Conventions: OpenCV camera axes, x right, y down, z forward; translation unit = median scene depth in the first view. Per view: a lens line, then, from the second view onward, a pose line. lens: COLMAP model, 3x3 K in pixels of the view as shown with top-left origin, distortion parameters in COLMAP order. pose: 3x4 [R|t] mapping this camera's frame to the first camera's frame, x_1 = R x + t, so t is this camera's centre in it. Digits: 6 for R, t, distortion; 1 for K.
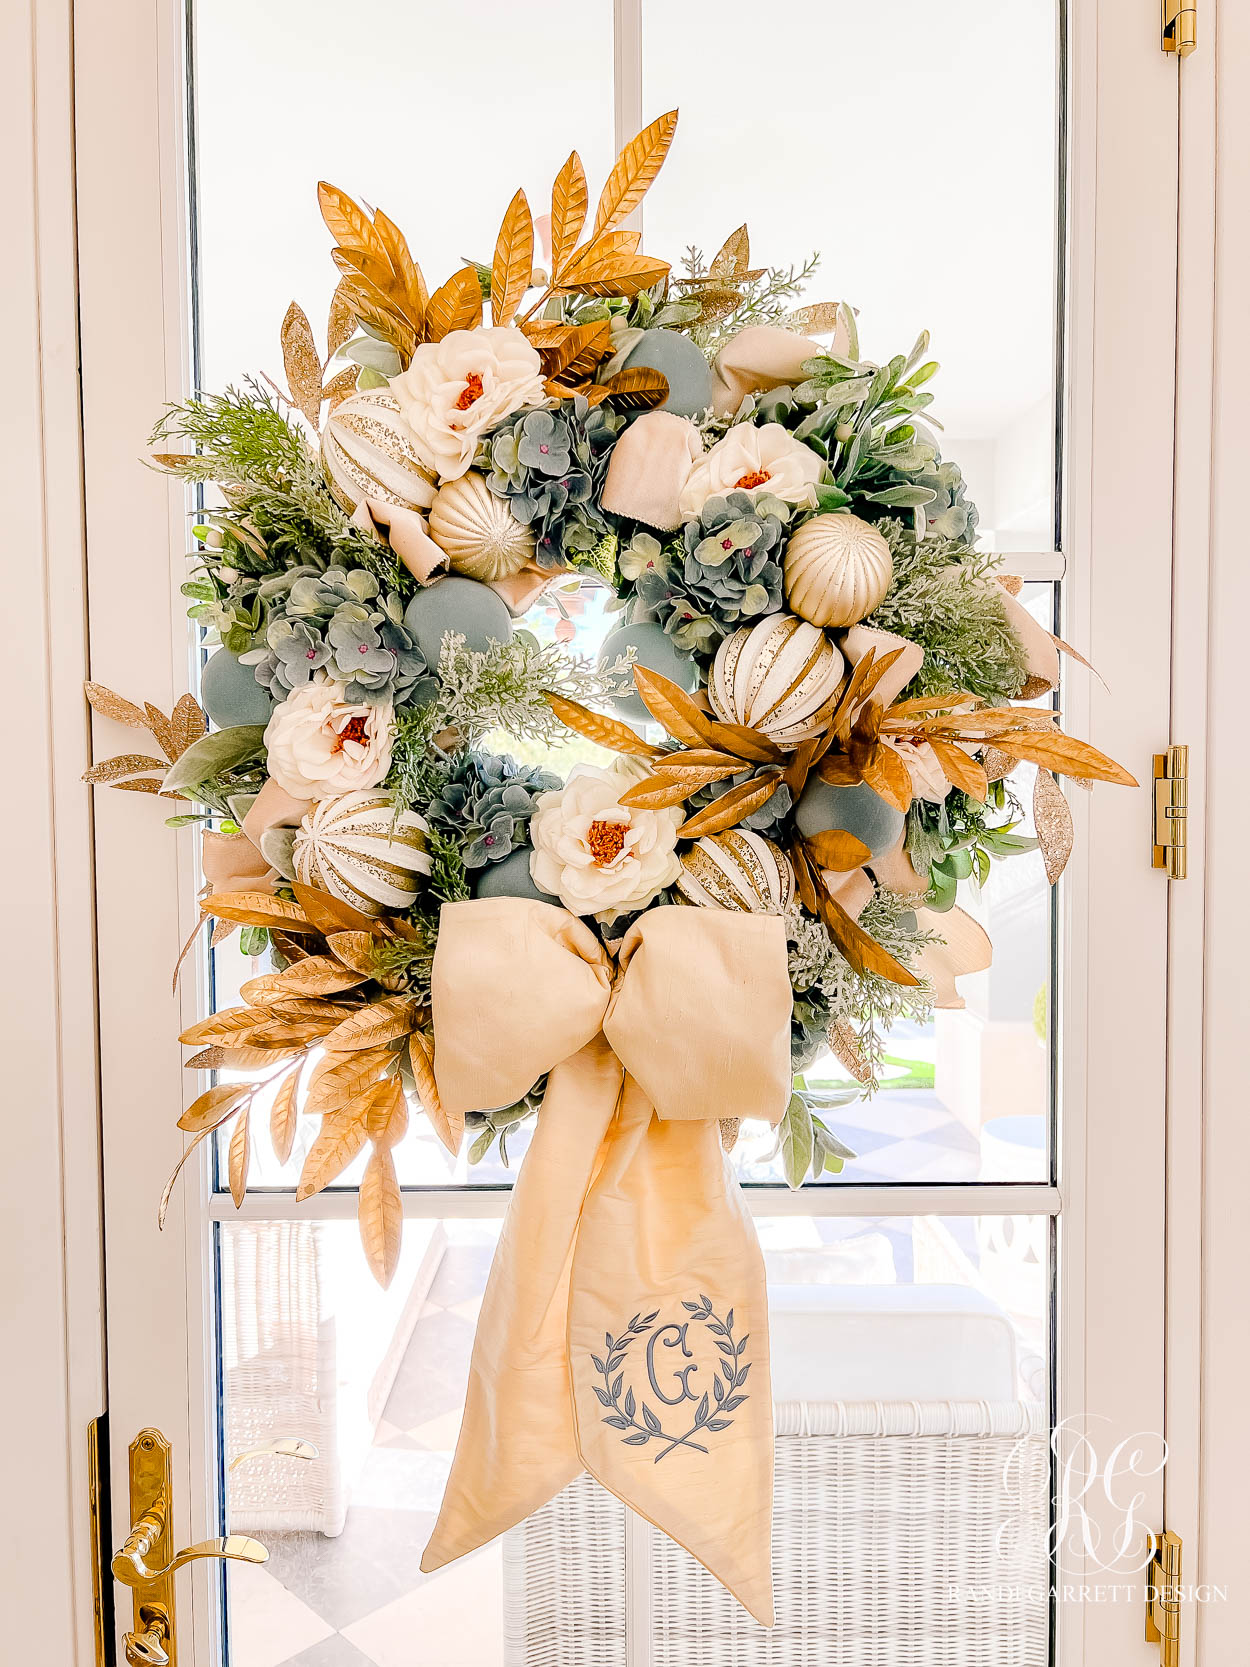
lens RADIAL K [[1252.5, 0, 626.1], [0, 1252.5, 826.7], [0, 0, 1]] dist [0.057446, -0.060169]
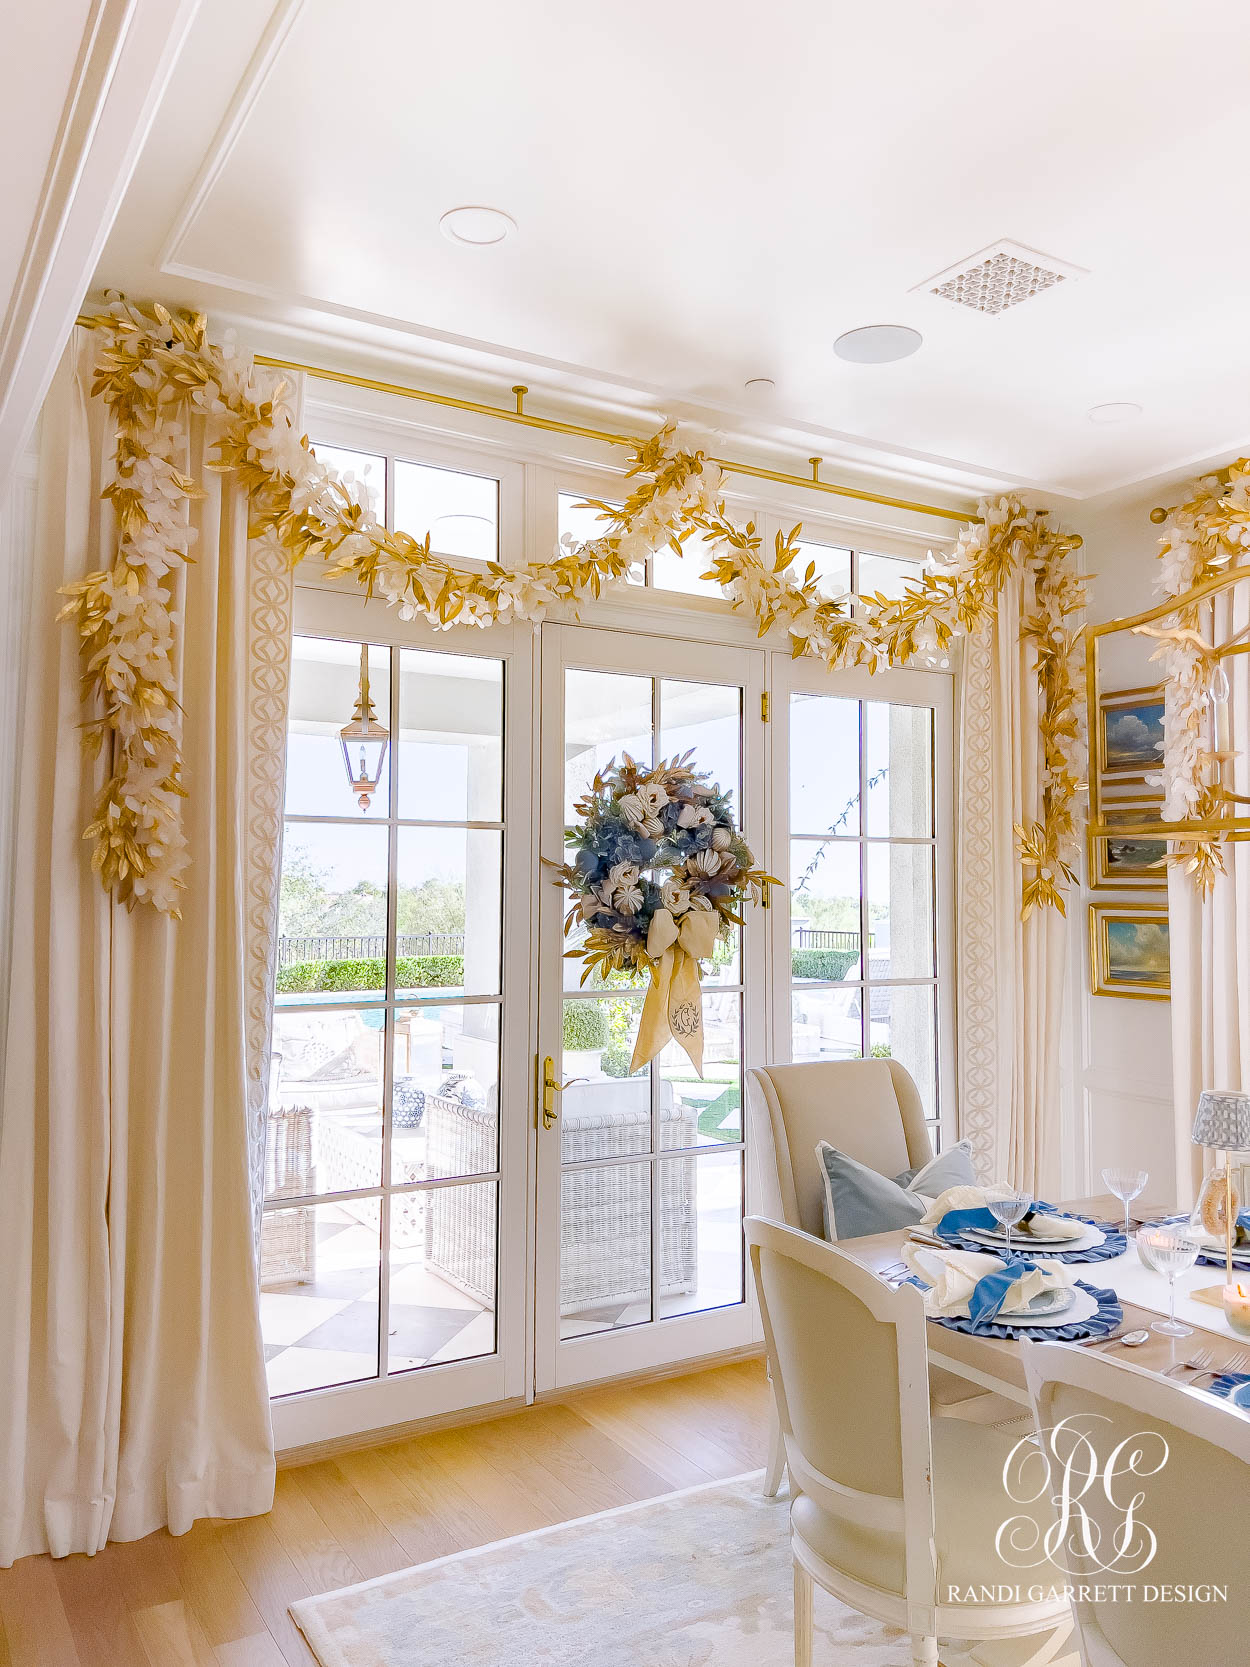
lens RADIAL K [[1252.5, 0, 633.8], [0, 1252.5, 822.4], [0, 0, 1]] dist [0.057446, -0.060169]
pose [[0.843412, 0.042209, 0.535607, -2.564462], [0.012226, 0.995143, -0.097676, 0.181134], [-0.537128, 0.088930, 0.838799, -2.708627]]
